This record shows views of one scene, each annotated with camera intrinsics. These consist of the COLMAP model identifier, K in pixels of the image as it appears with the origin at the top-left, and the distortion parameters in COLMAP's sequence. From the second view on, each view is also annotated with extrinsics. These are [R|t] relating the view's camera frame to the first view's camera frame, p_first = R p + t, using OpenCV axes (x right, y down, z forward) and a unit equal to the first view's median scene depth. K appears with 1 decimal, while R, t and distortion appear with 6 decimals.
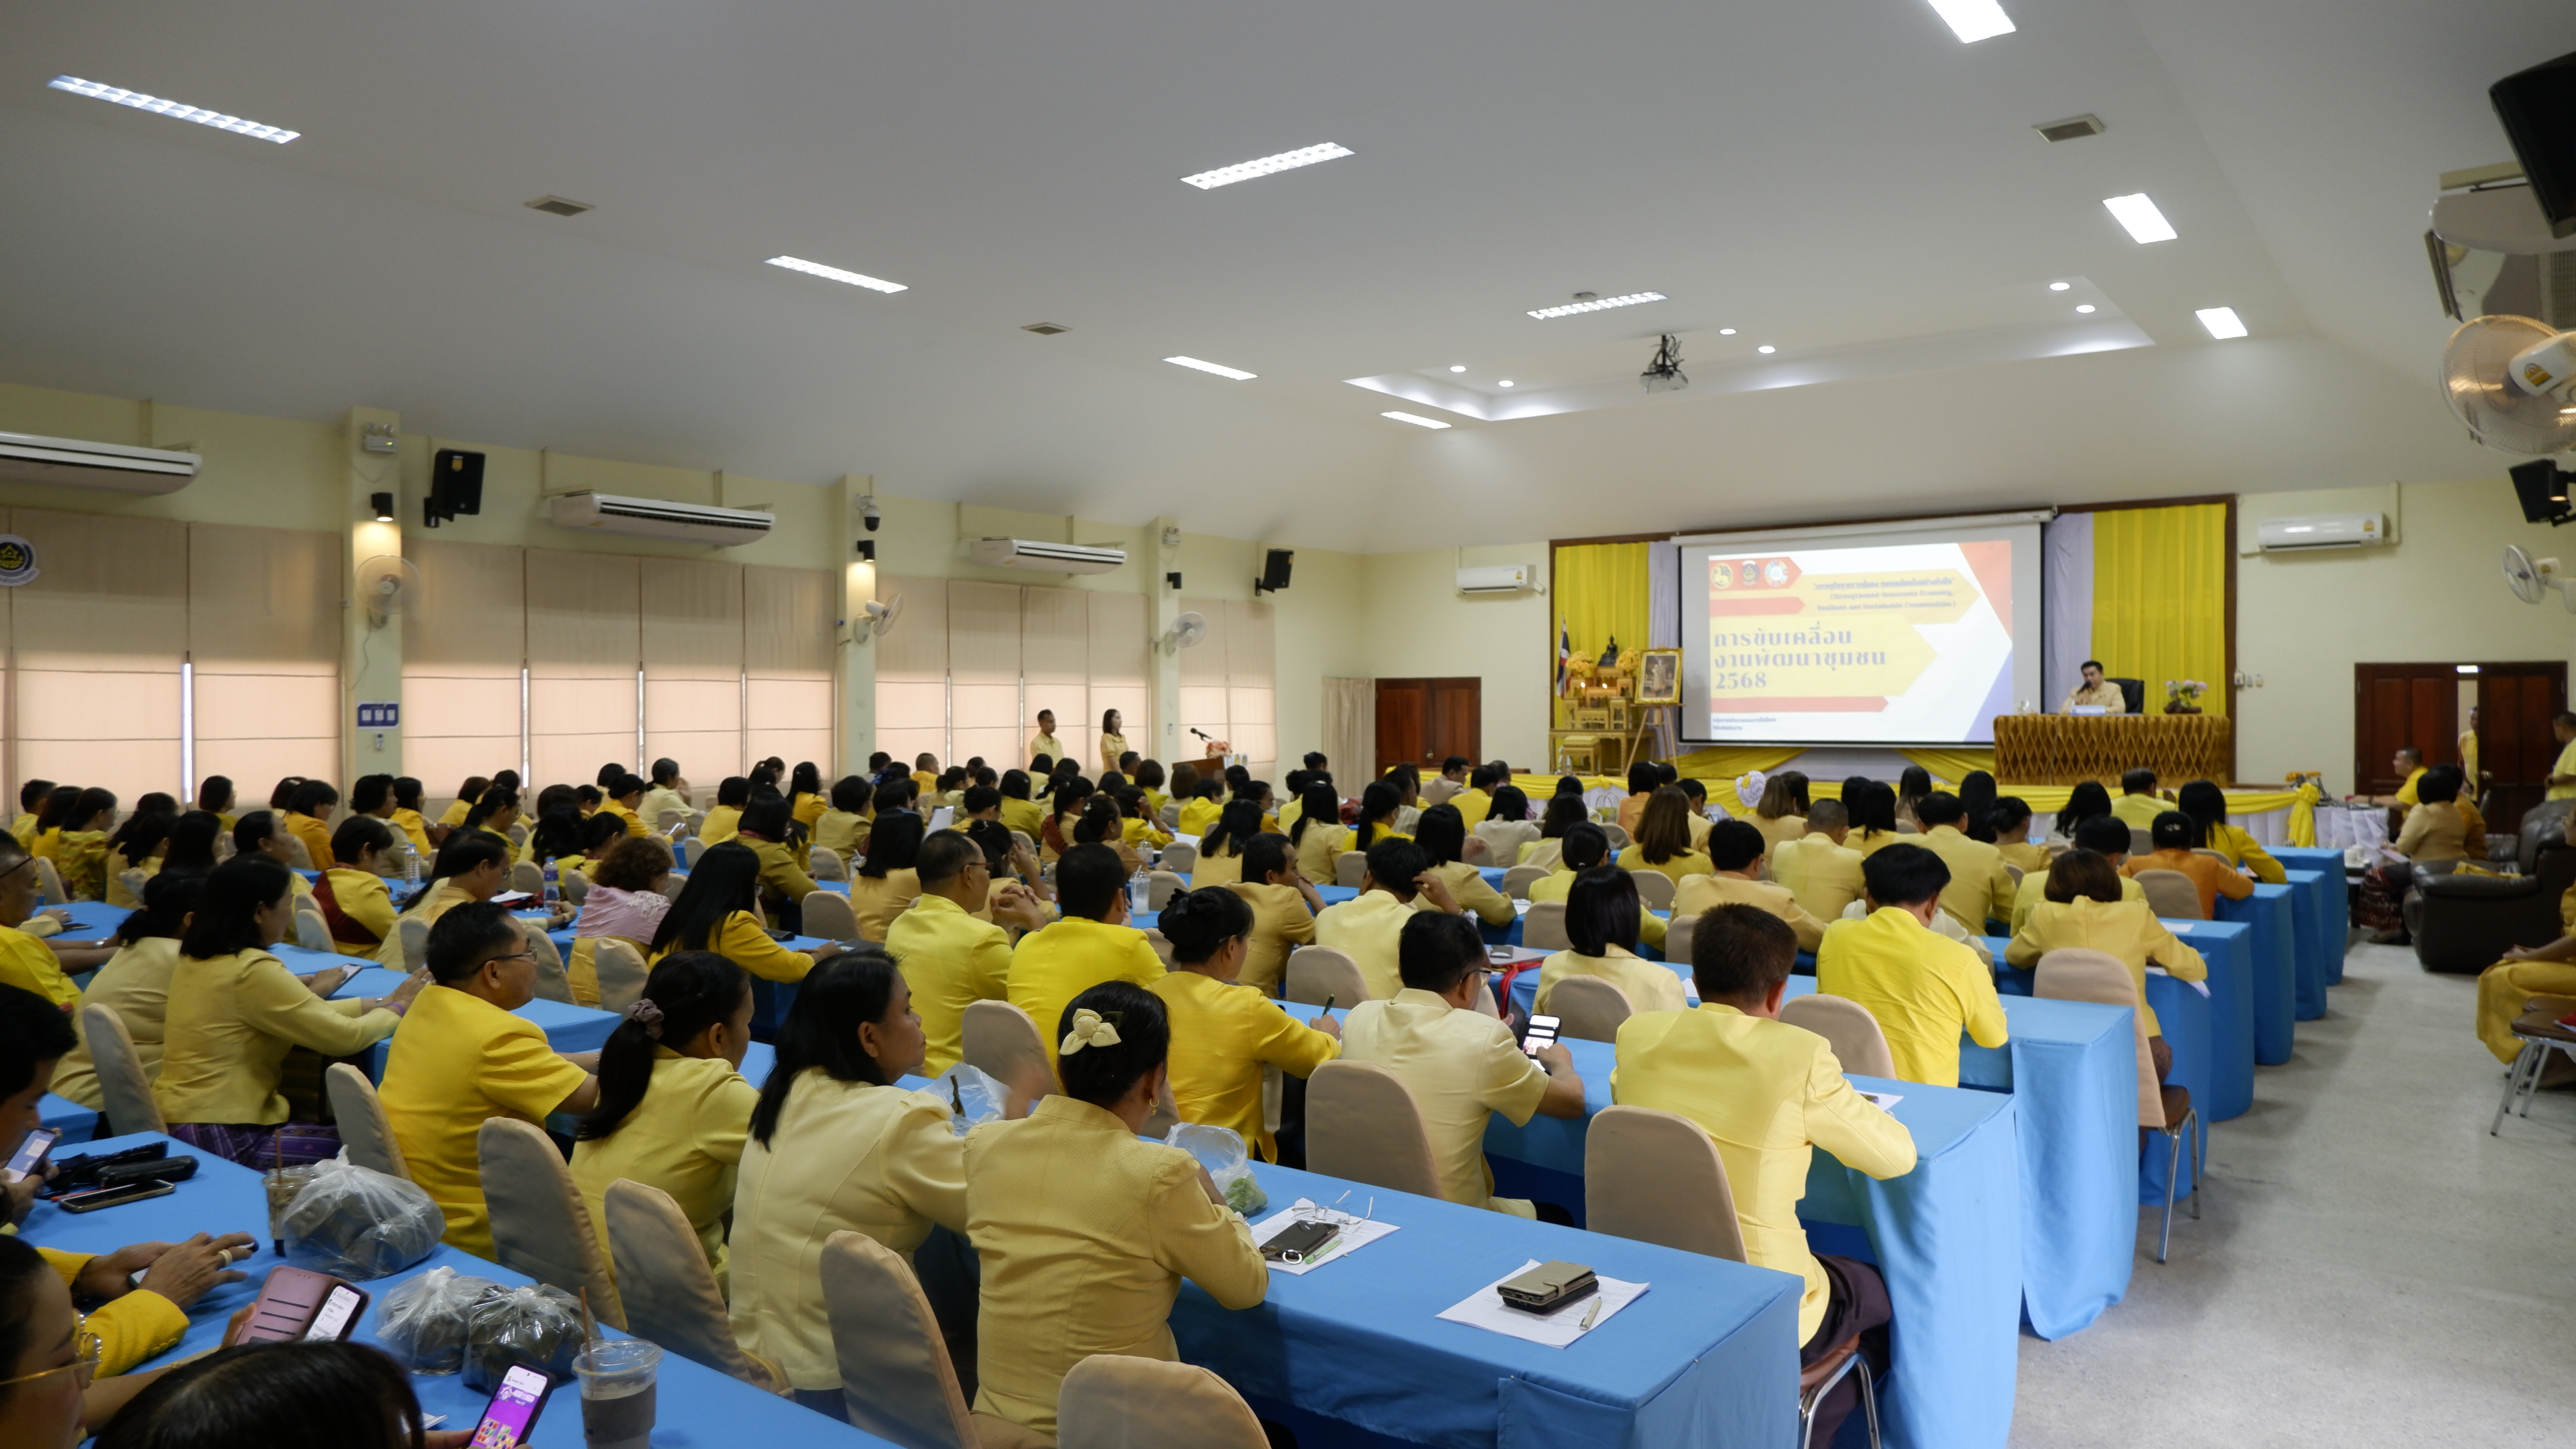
lens RADIAL K [[1675.6, 0, 1288.0], [0, 1675.6, 724.5], [0, 0, 1]] dist [0.000202, 0.000143]
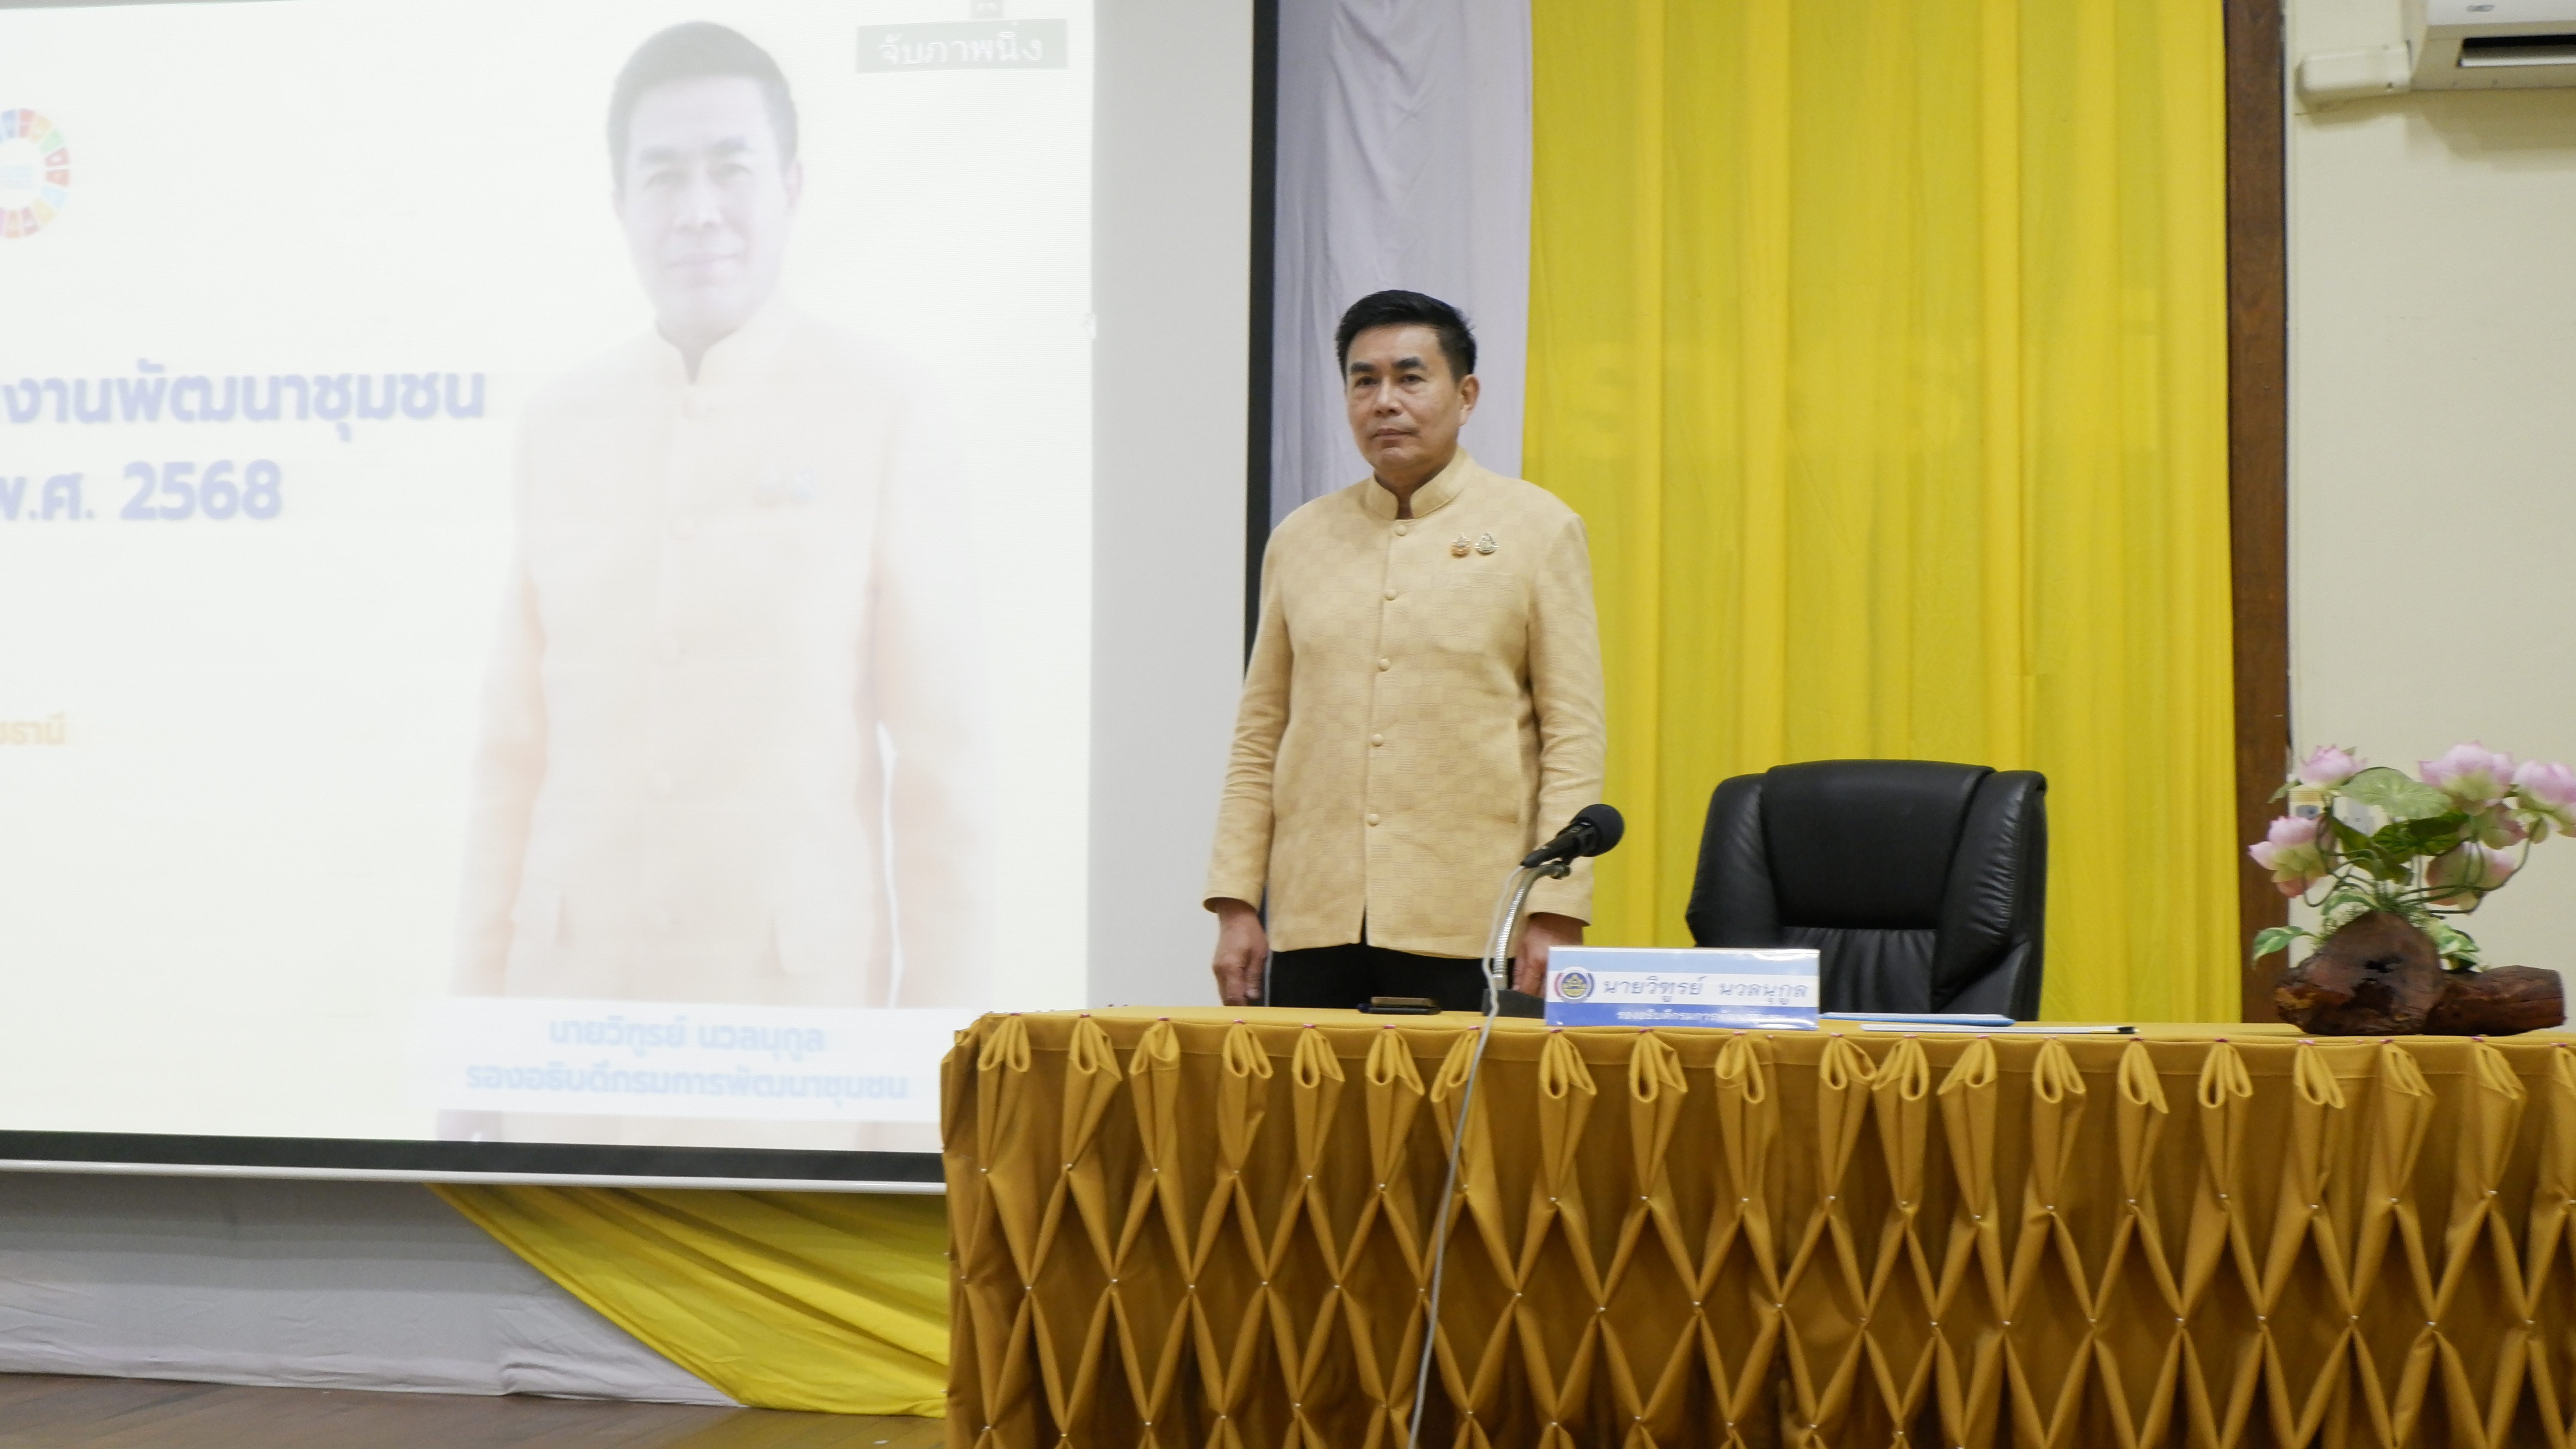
lens RADIAL K [[3350.1, 0, 1288.0], [0, 3350.1, 724.5], [0, 0, 1]] dist [0.001218, 0.001115]
pose [[0.876411, 0.059420, 0.477884, 0.318569], [-0.015635, 0.995346, -0.095088, -0.003645], [-0.481310, 0.075865, 0.873261, 0.757759]]
